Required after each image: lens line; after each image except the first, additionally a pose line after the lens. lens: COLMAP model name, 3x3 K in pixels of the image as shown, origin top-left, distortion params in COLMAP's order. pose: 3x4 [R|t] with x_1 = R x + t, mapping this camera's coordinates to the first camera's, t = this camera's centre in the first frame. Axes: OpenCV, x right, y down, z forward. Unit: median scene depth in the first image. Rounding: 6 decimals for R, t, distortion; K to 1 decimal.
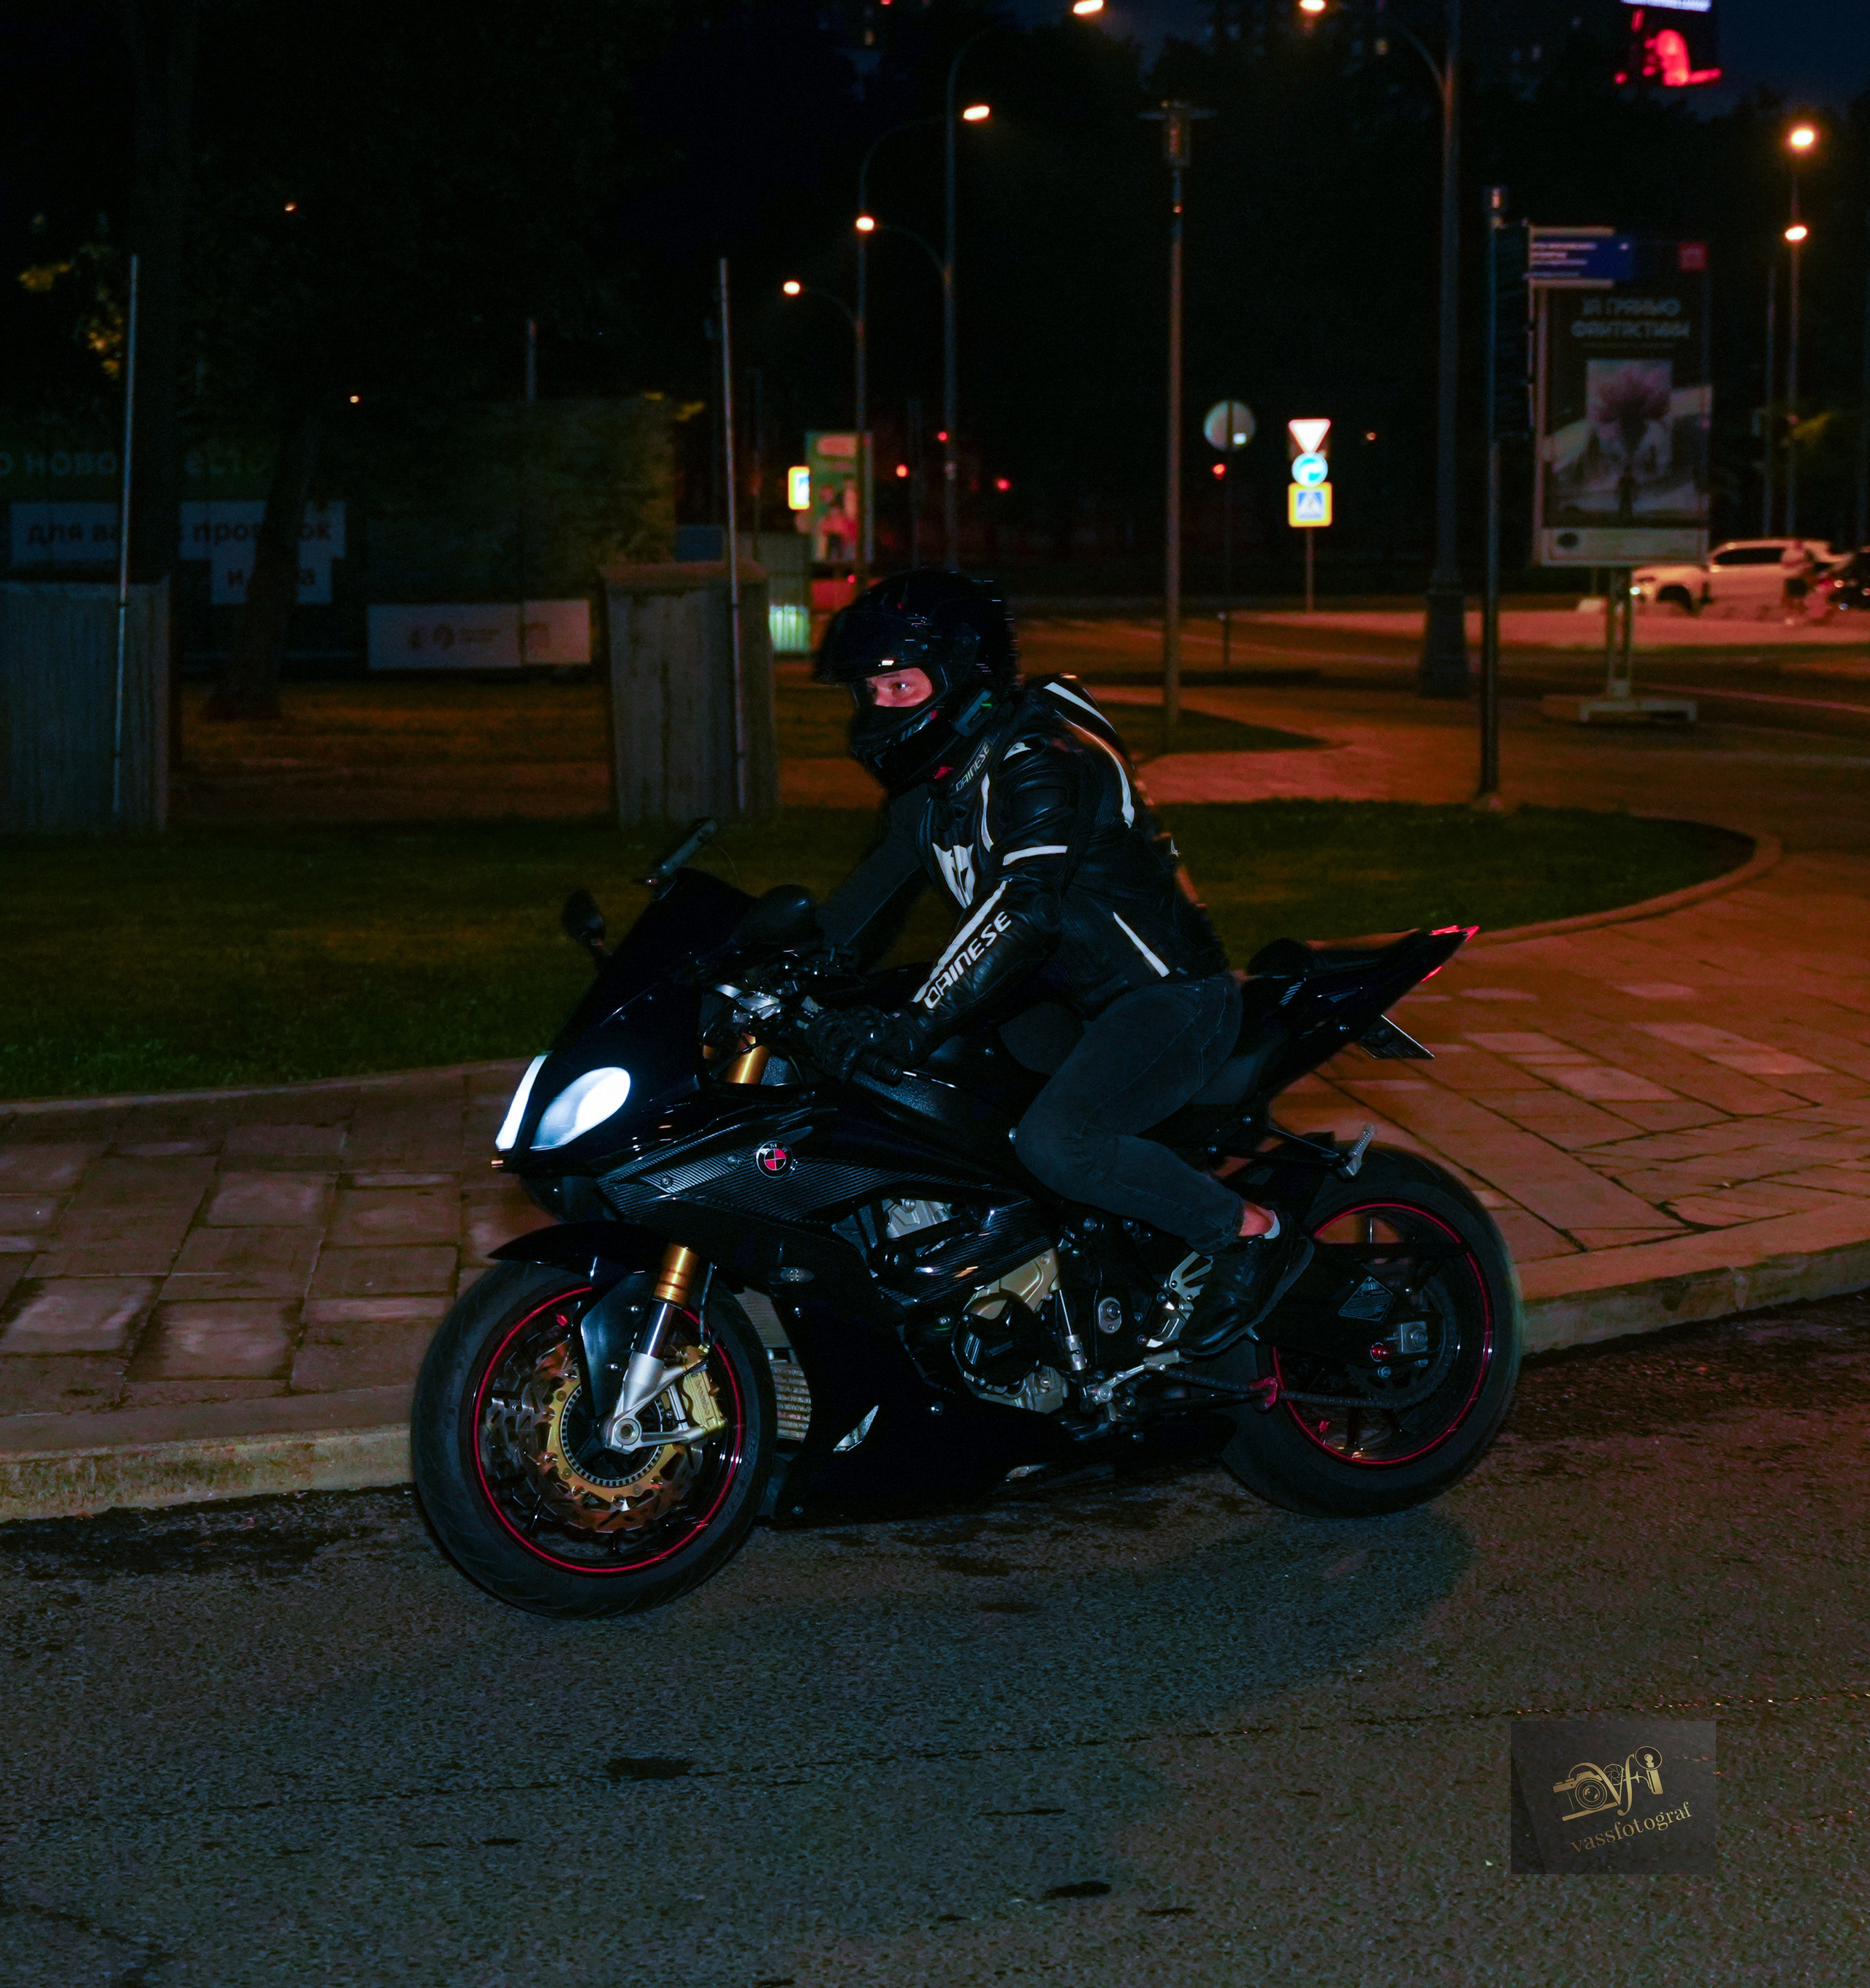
lens RADIAL K [[3968.1, 0, 886.6], [0, 3968.1, 958.1], [0, 0, 1]] dist [0.019640, -0.166621]
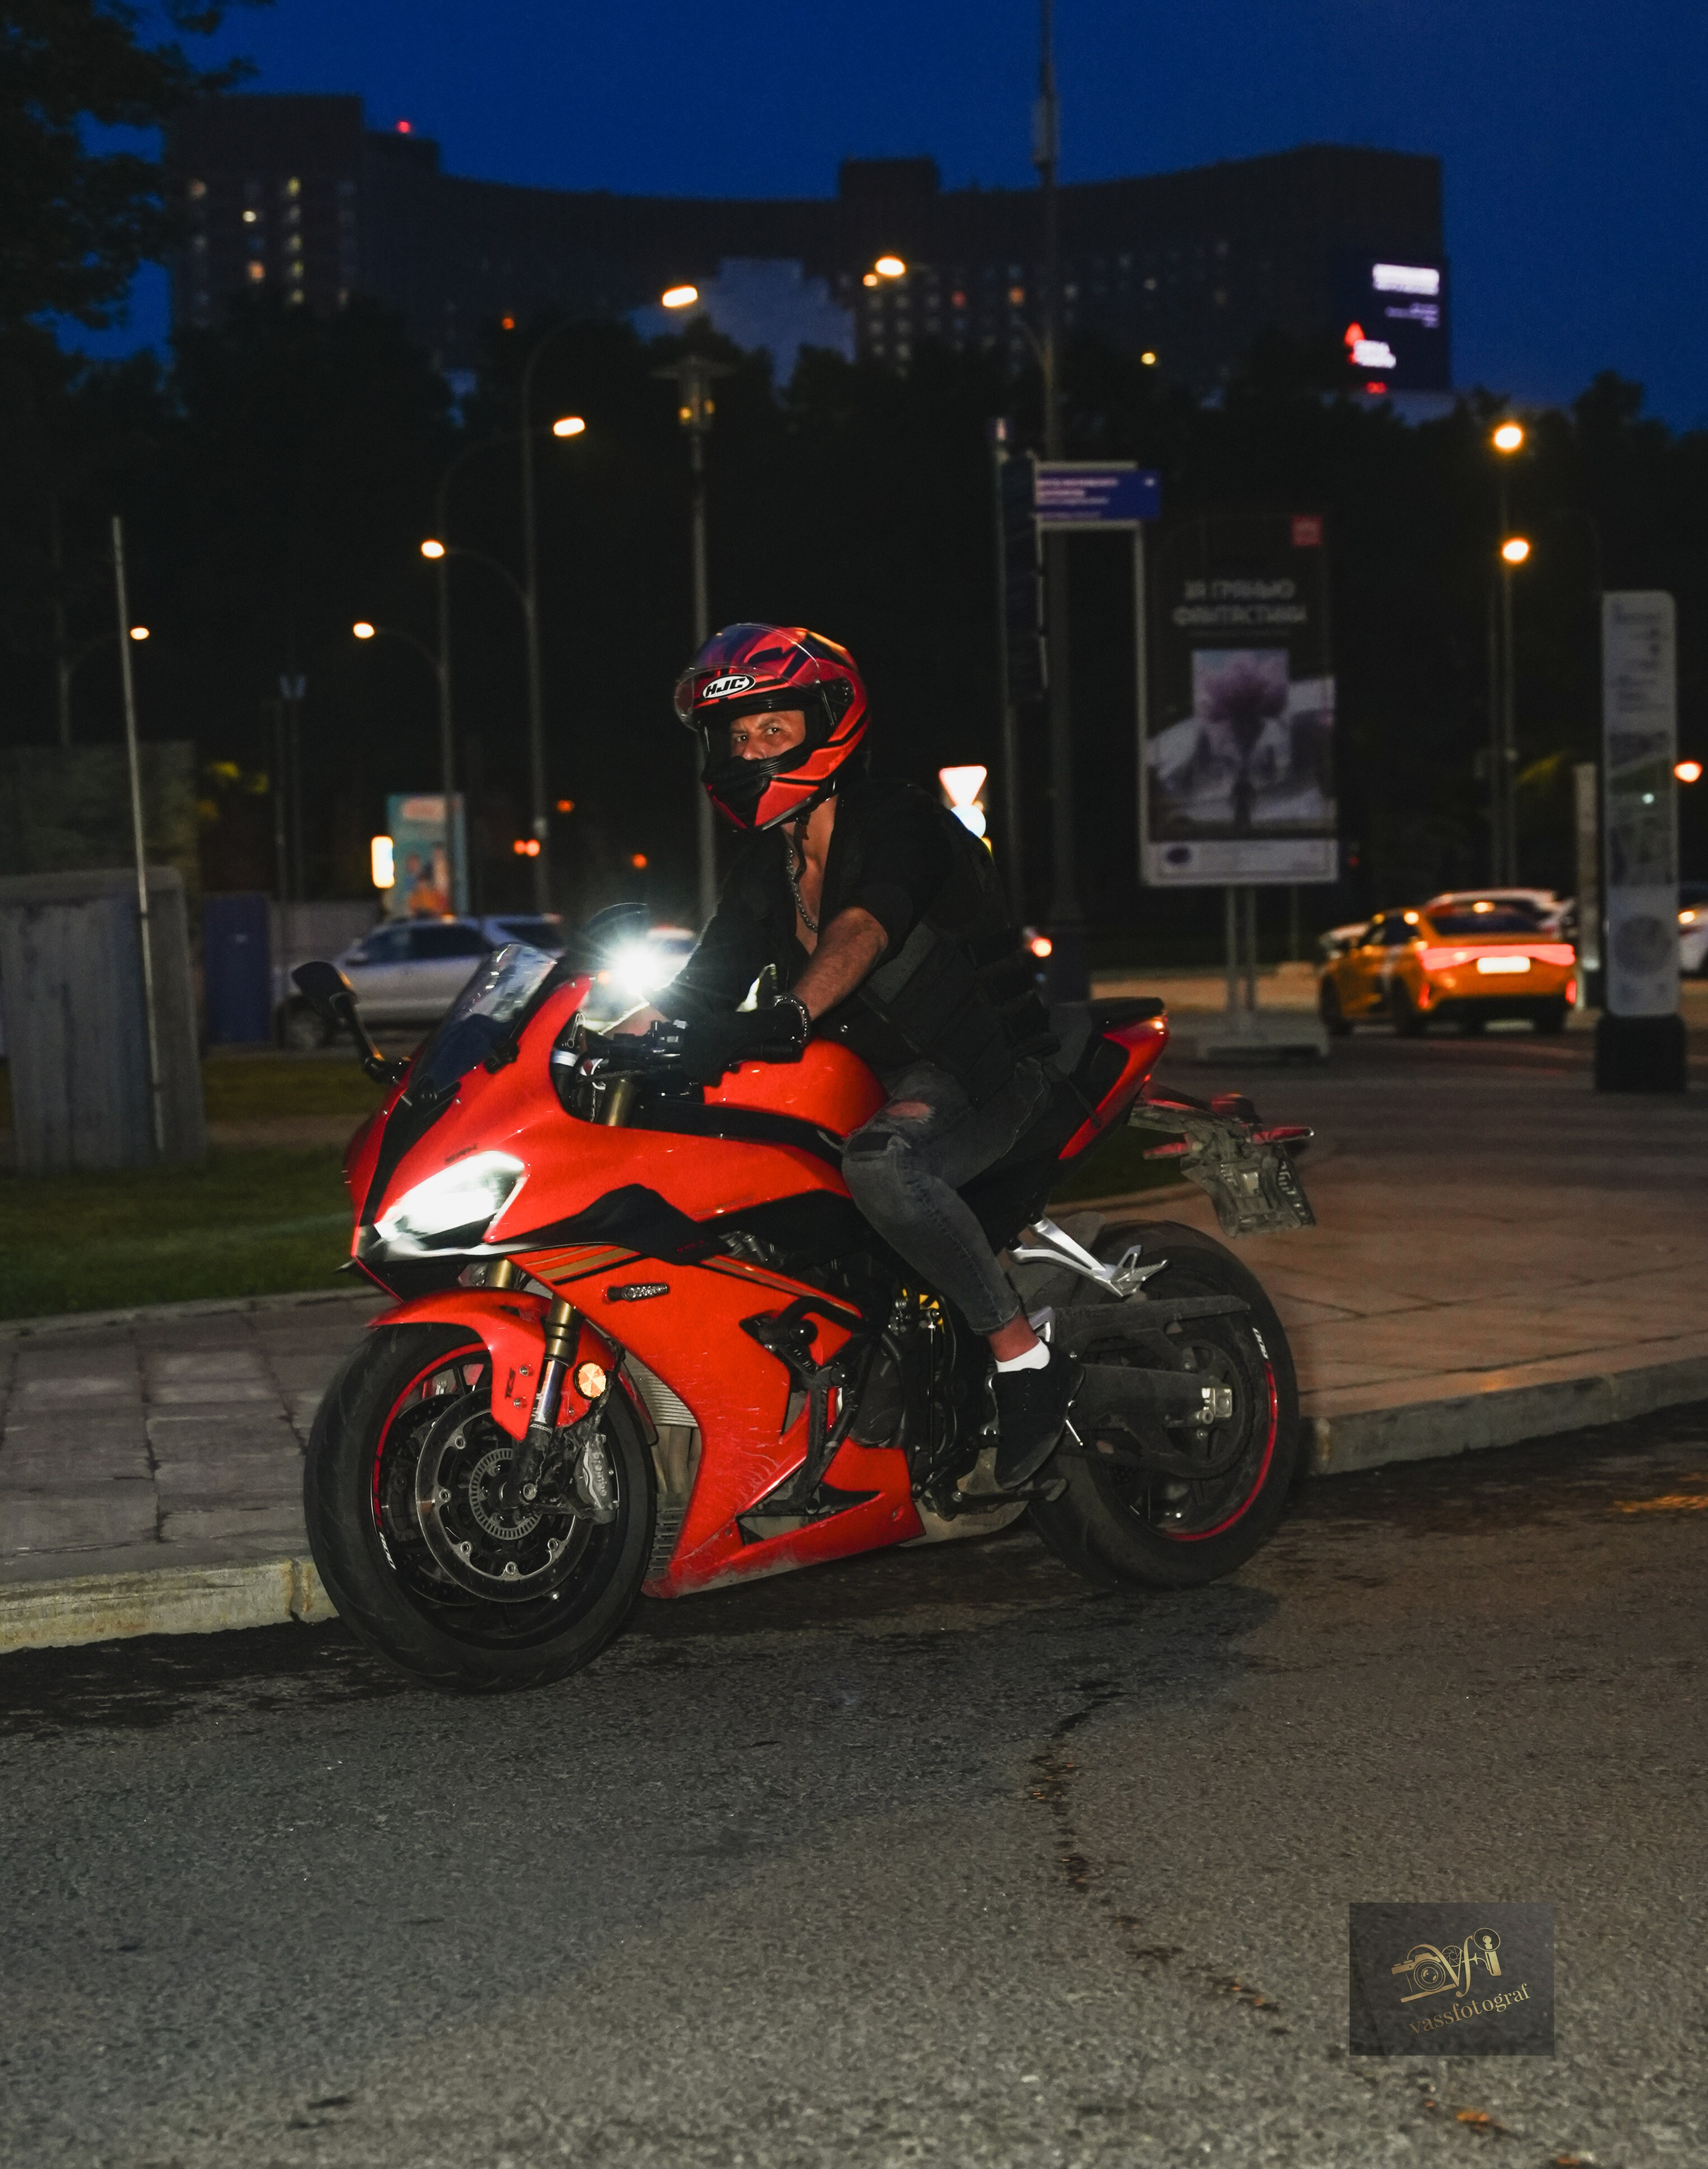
lens RADIAL K [[4533.0, 0, 845.9], [0, 4533.0, 1357.7], [0, 0, 1]] dist [0.023903, -0.259602]
pose [[0.998270, -0.032355, 0.049089, 0.169669], [0.033364, 0.999245, -0.019889, 0.087999], [-0.048409, 0.021492, 0.998596, 0.008545]]
